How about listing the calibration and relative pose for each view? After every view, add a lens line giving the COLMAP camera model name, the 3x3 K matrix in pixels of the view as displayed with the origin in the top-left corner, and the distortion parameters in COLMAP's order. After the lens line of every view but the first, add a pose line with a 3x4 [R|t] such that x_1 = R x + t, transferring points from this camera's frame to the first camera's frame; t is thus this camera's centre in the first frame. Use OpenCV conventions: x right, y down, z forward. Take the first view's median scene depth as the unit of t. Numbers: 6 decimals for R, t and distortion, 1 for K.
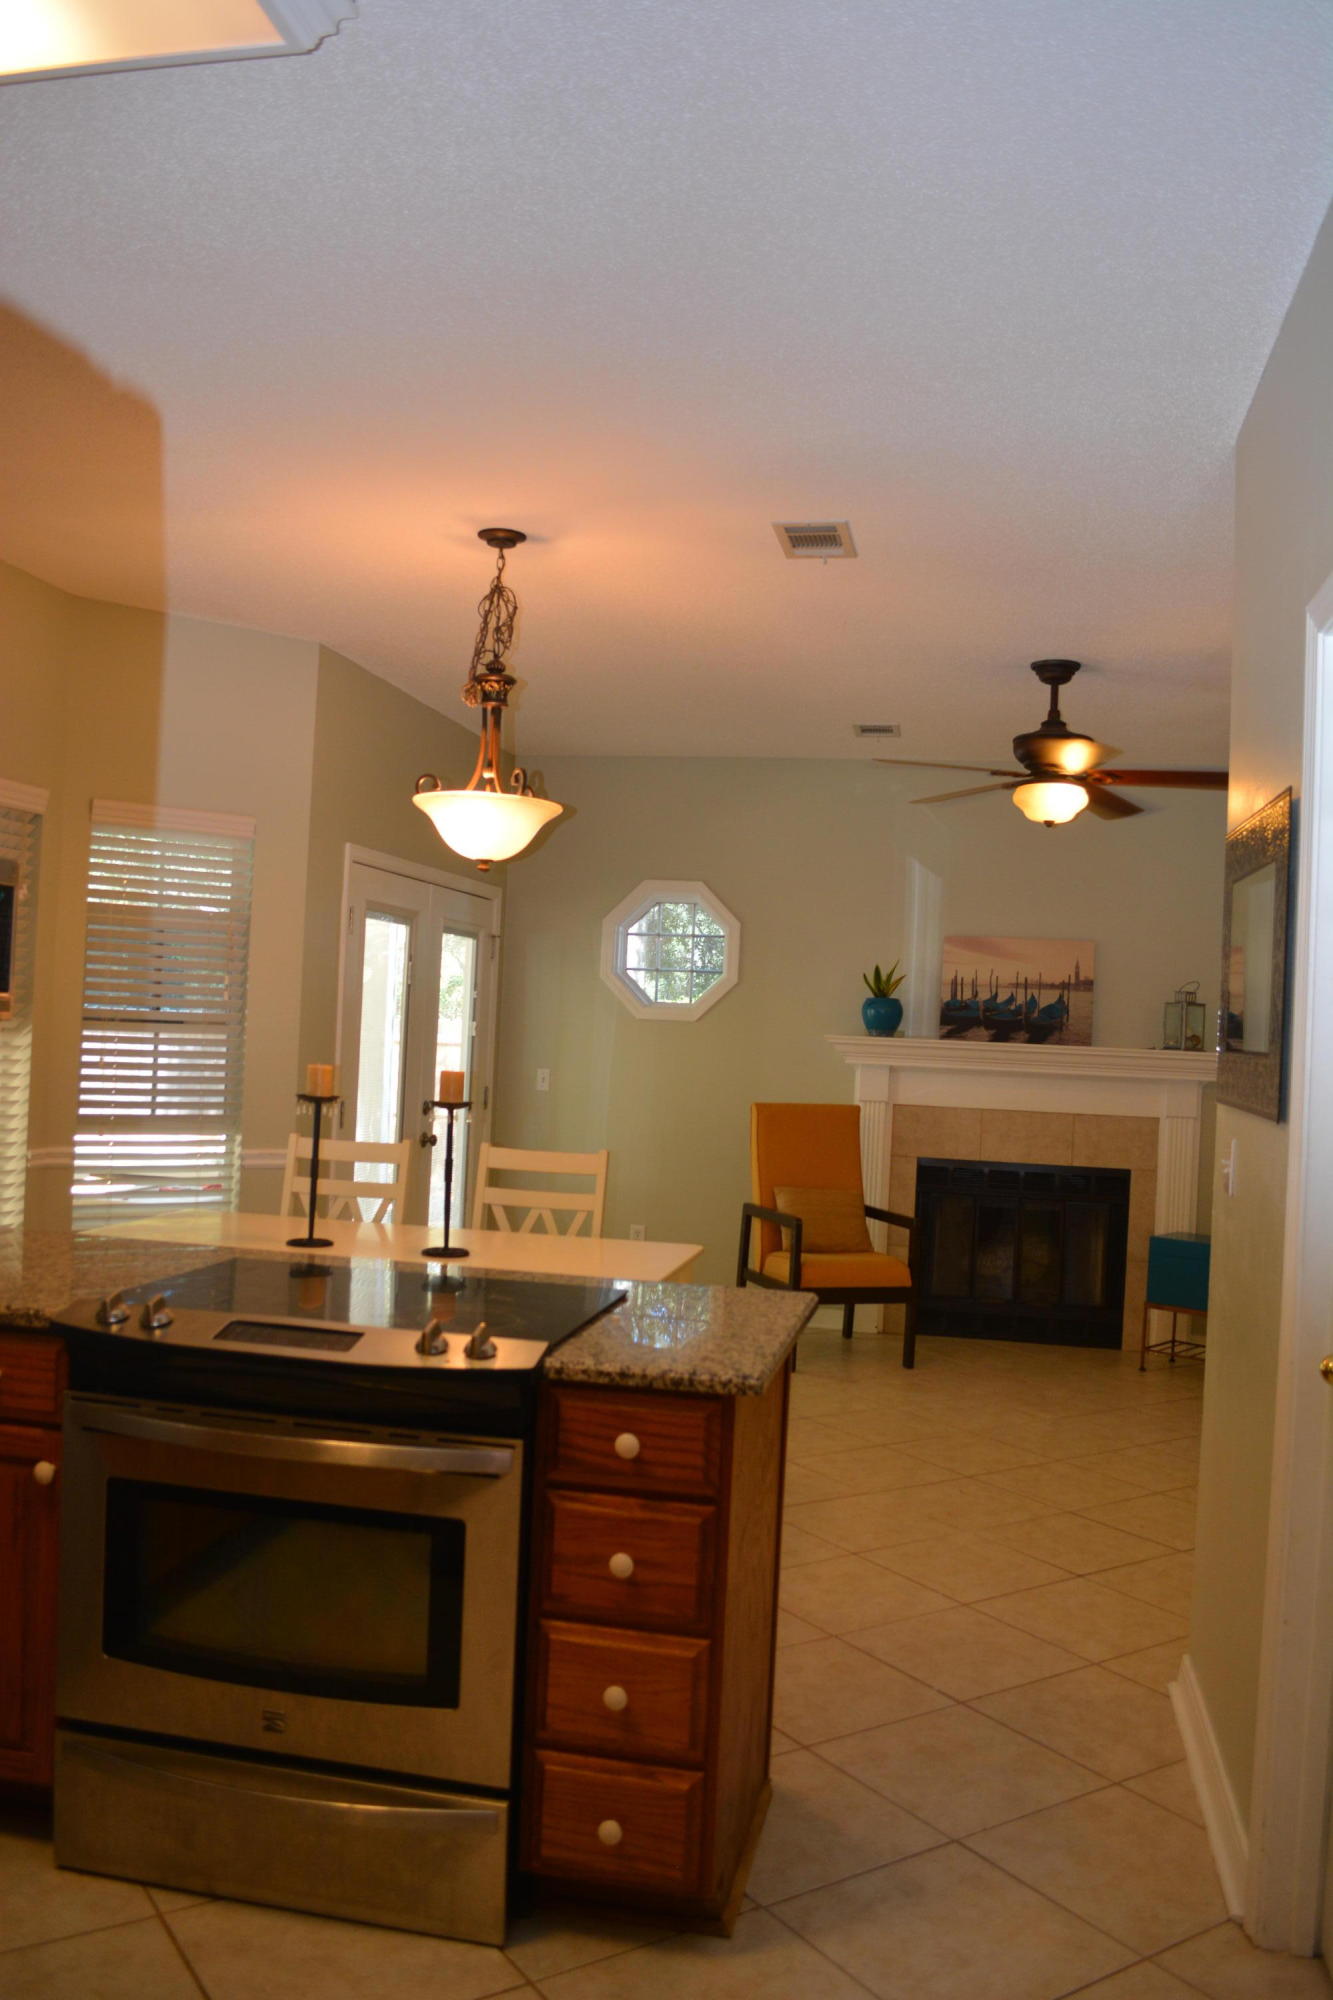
lens RADIAL K [[1575.8, 0, 665.7], [0, 1575.8, 999.4], [0, 0, 1]] dist [-0.085919, 0.019039]
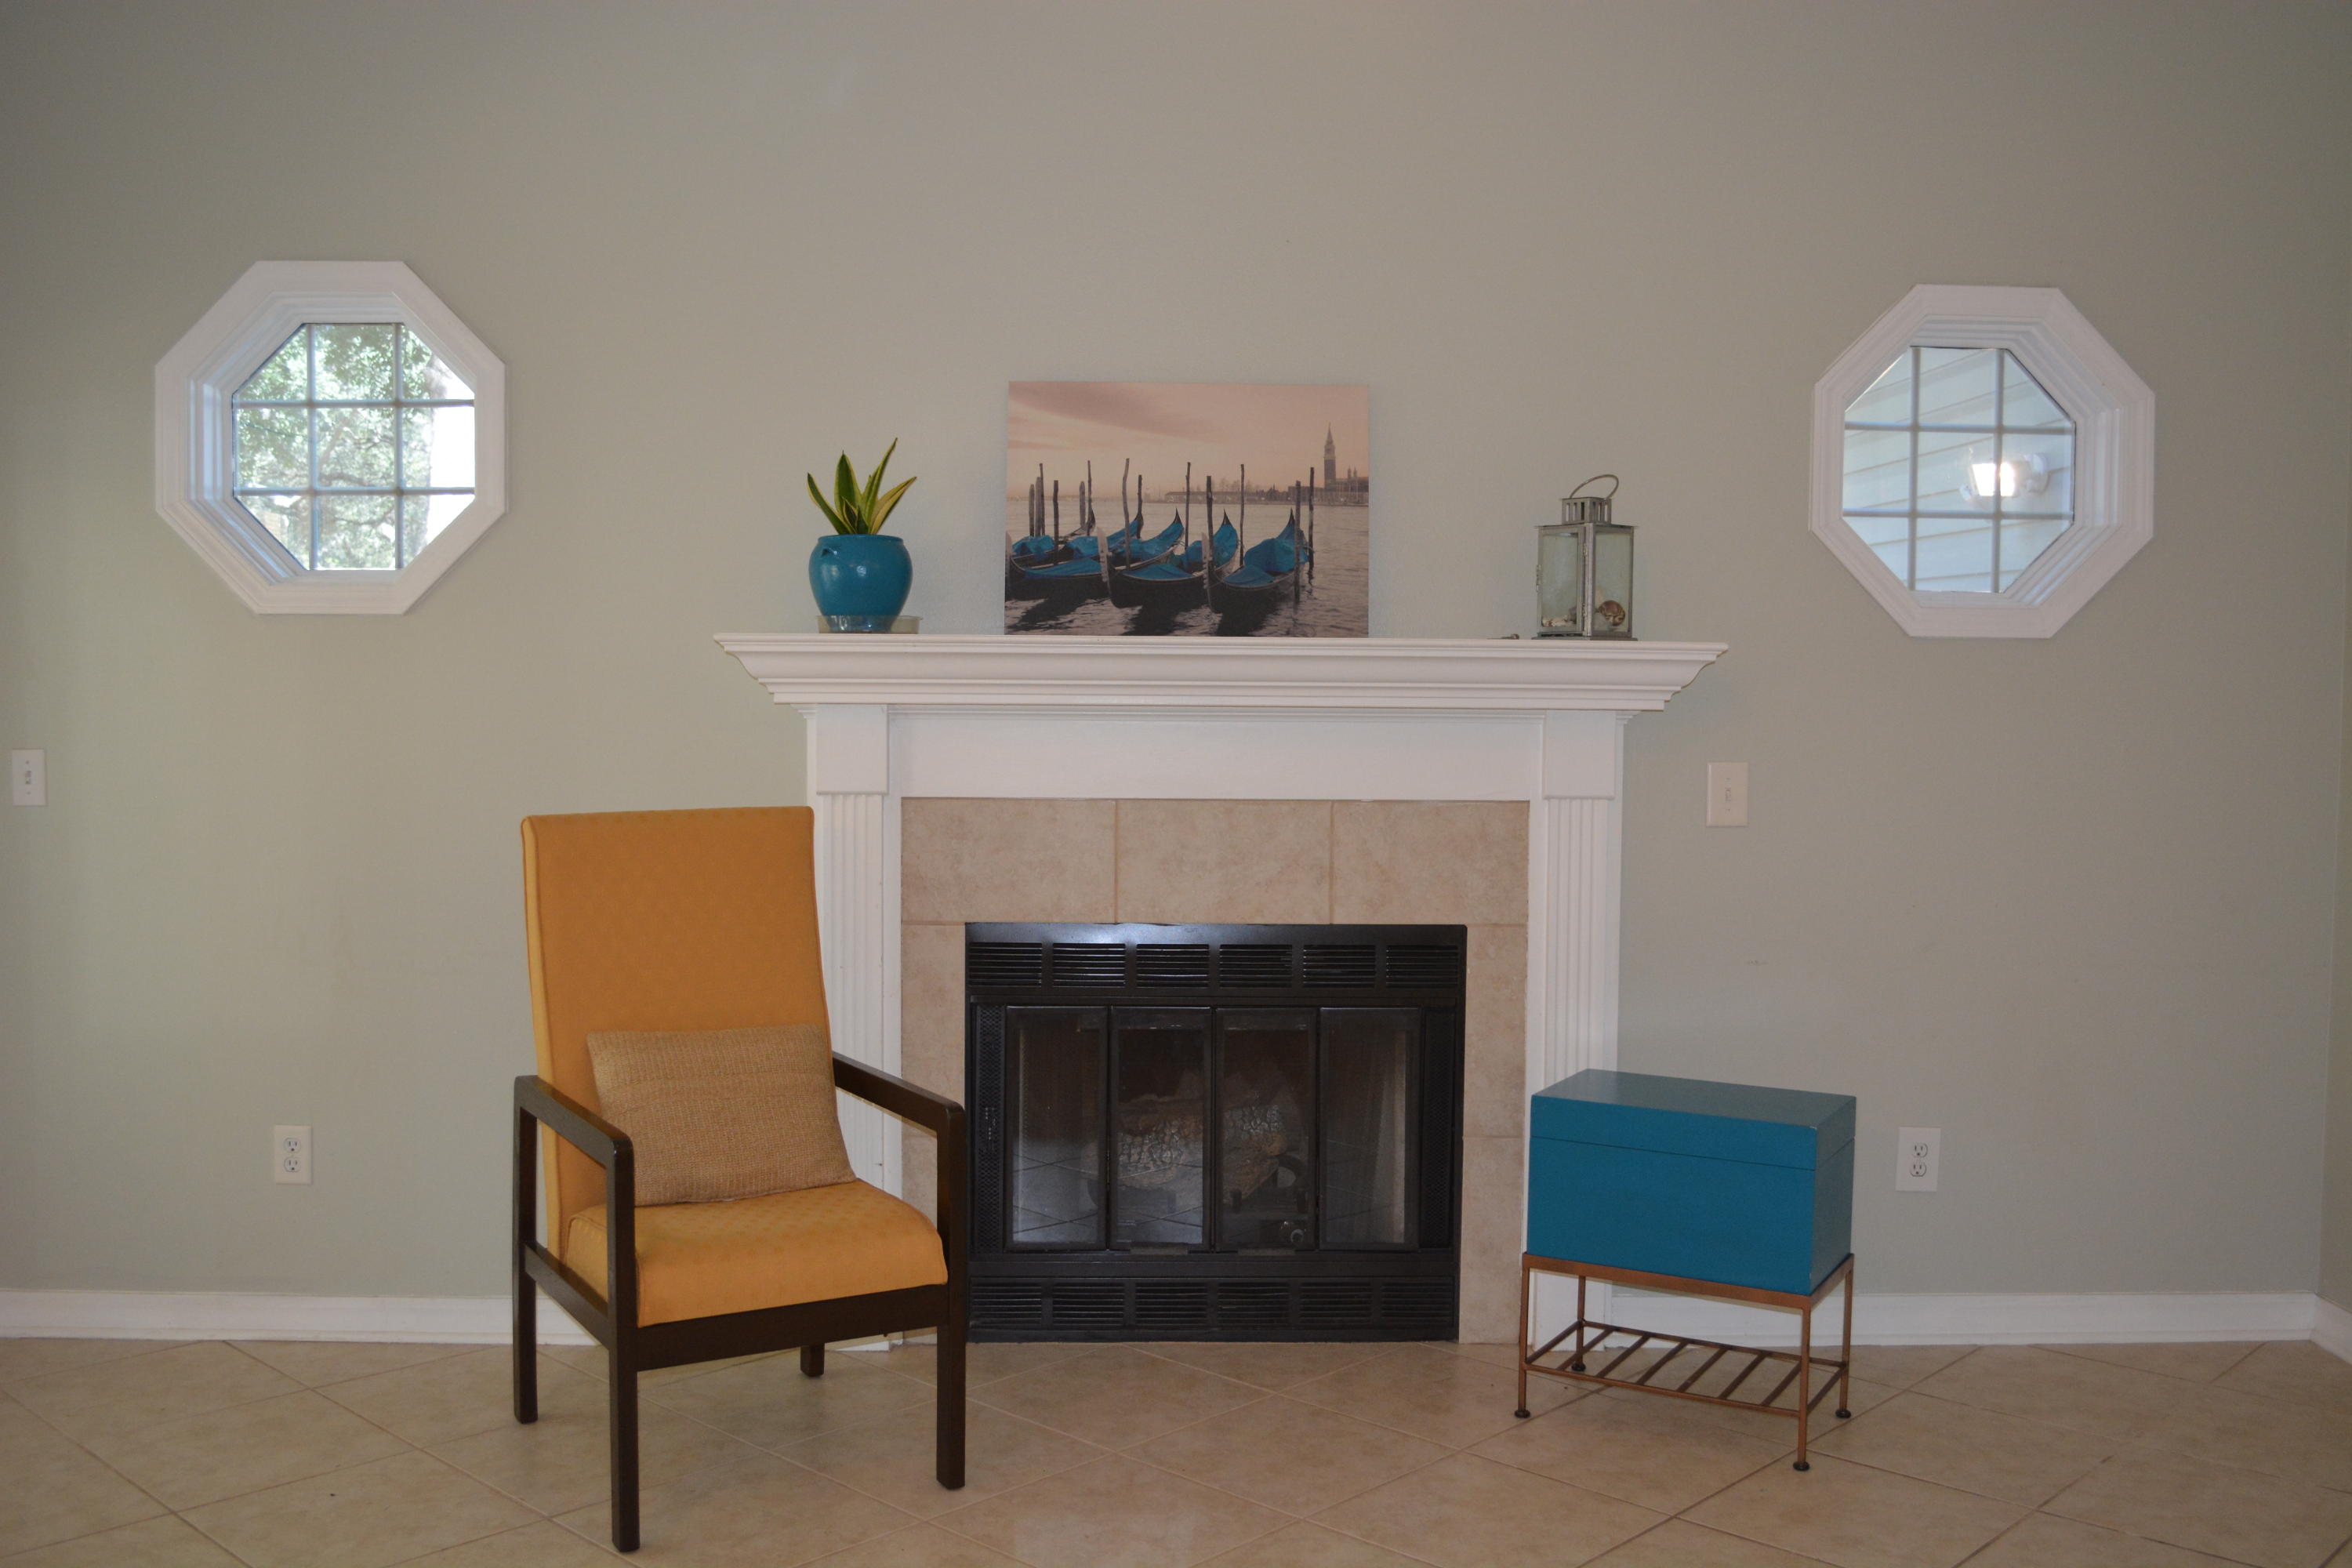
lens RADIAL K [[2181.6, 0, 1188.8], [0, 2181.6, 780.3], [0, 0, 1]] dist [-0.068212, 0.000000]
pose [[0.974394, -0.050754, 0.219046, 0.133803], [0.033412, 0.996059, 0.082165, 0.025622], [-0.222353, -0.072742, 0.972249, 0.617124]]
